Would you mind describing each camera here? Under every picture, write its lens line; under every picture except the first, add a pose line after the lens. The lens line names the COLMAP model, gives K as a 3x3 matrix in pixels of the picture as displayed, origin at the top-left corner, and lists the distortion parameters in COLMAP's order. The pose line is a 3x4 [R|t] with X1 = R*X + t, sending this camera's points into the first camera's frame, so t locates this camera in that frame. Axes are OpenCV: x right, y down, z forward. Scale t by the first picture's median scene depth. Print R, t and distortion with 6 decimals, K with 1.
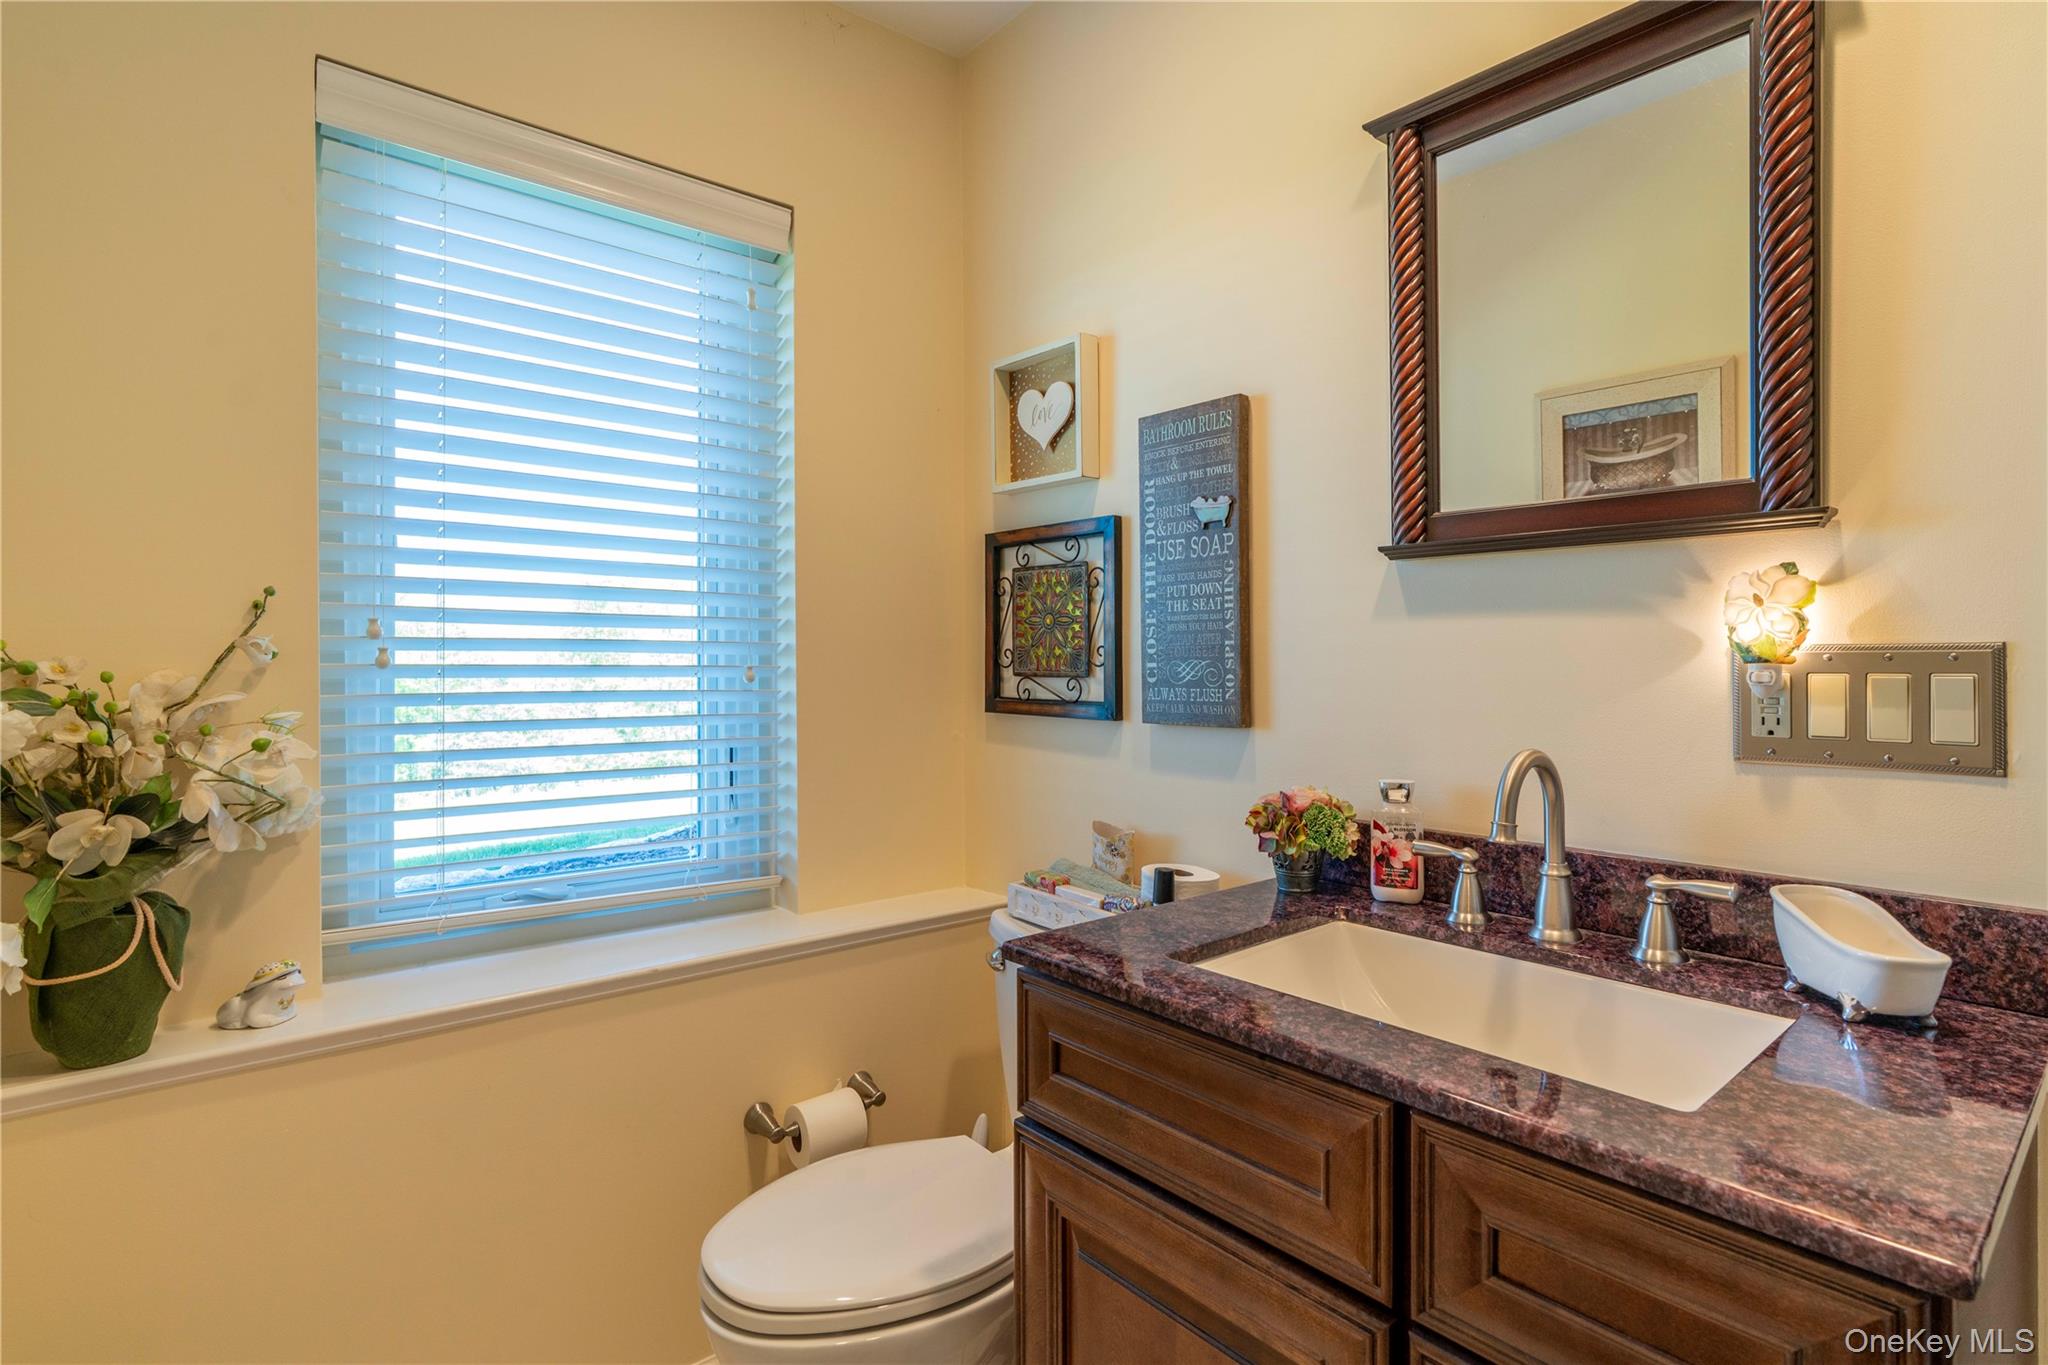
lens RADIAL K [[995.1, 0, 1029.5], [0, 995.1, 668.7], [0, 0, 1]] dist [-0.000564, 0.000173]
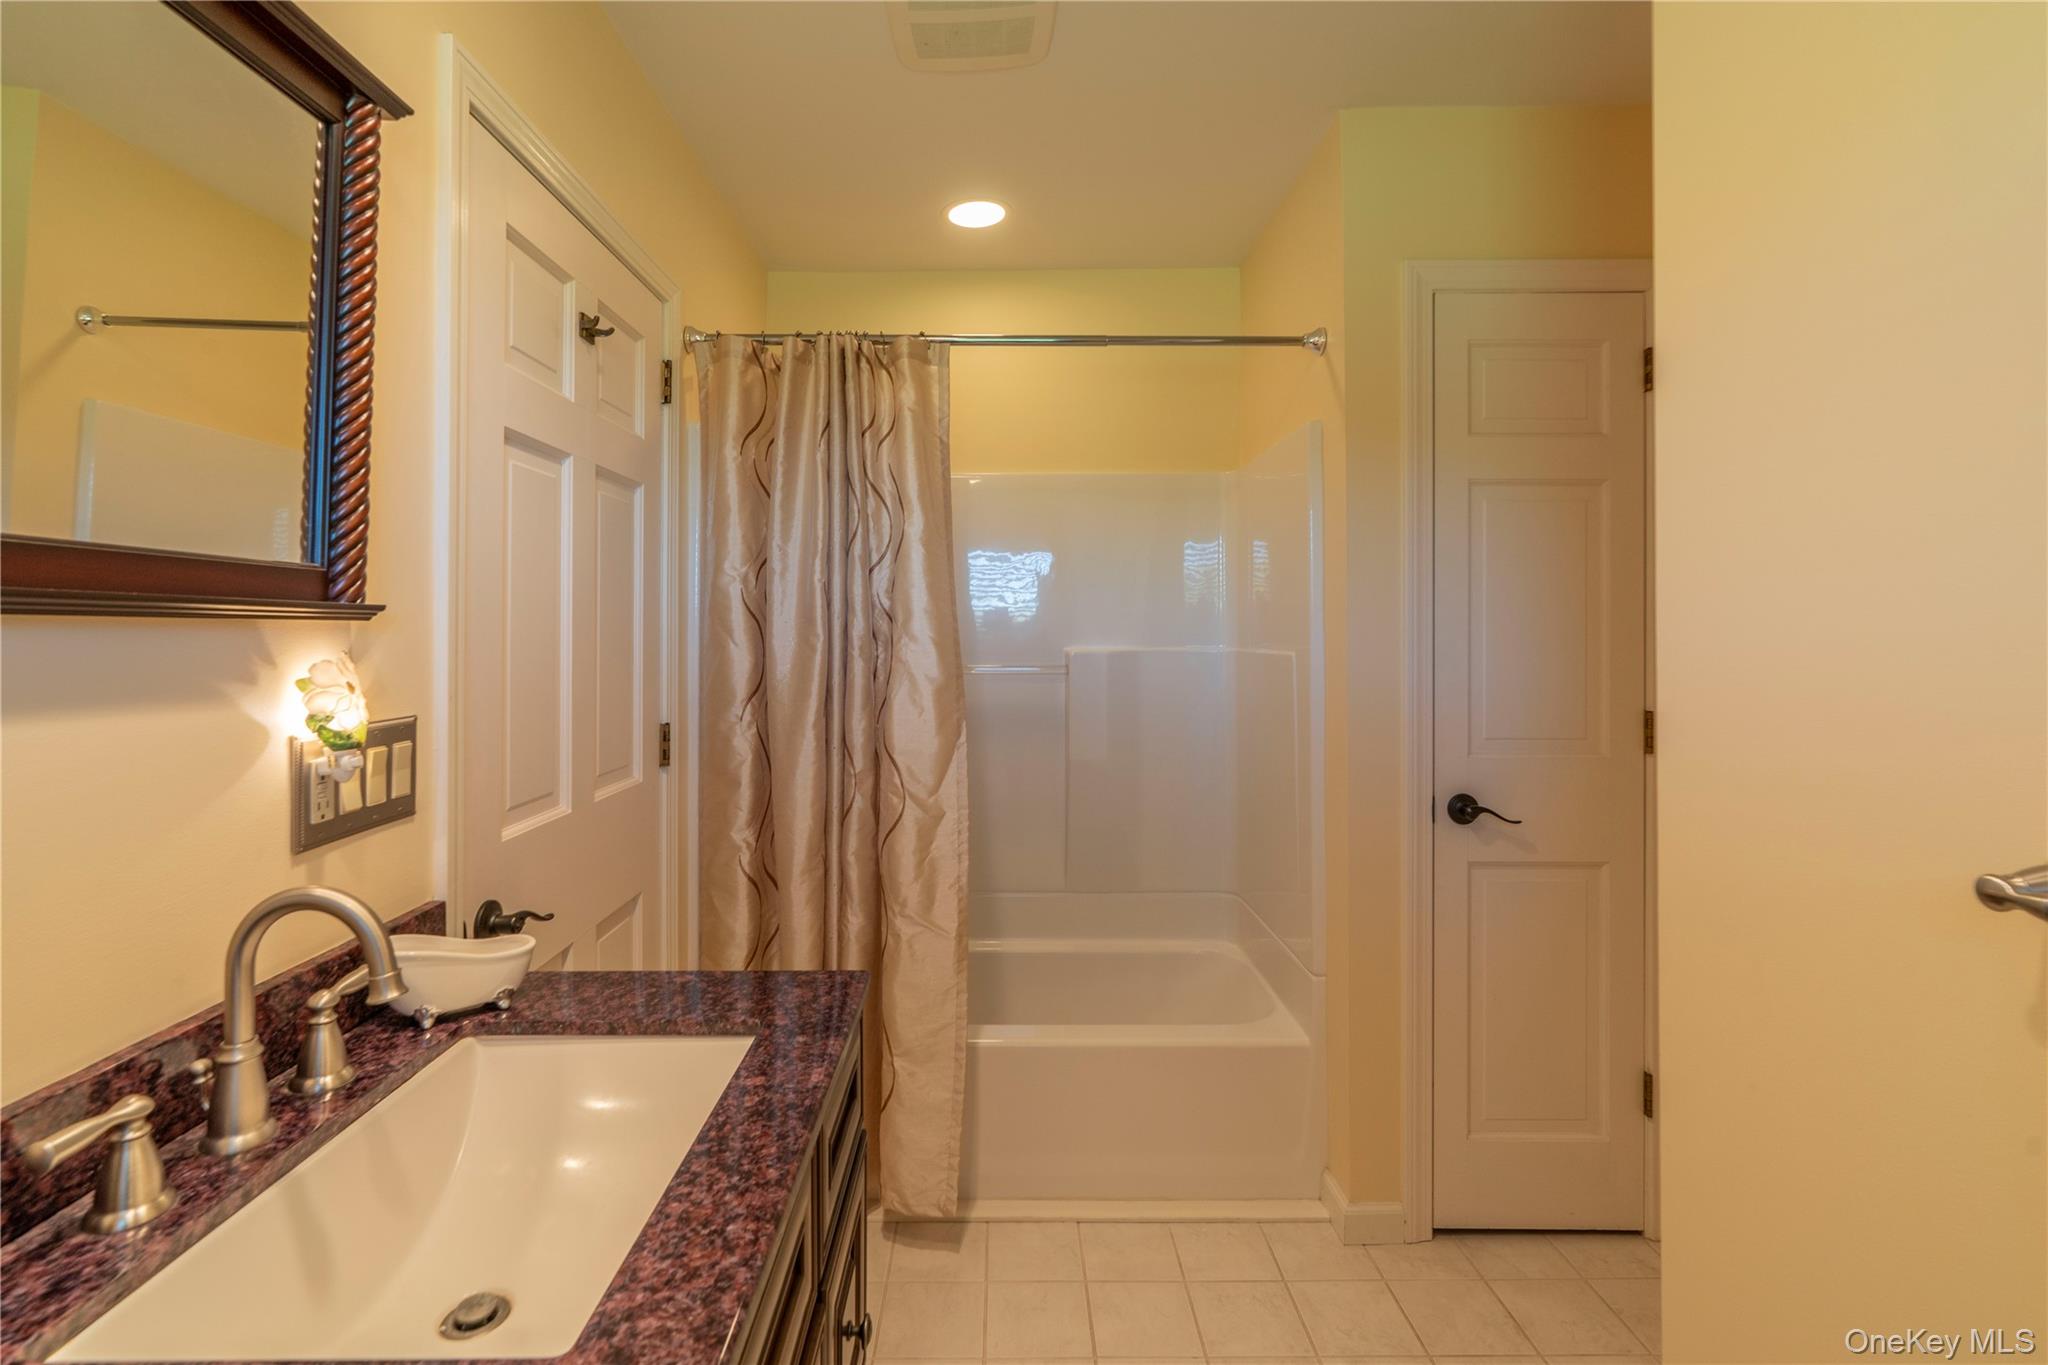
lens RADIAL K [[911.4, 0, 1031.7], [0, 911.4, 679.3], [0, 0, 1]] dist [-0.013358, 0.005864]
pose [[-0.782703, -0.024099, 0.621928, -0.396259], [0.008703, 0.998729, 0.049653, -0.118151], [-0.622334, 0.044276, -0.781498, 1.288891]]
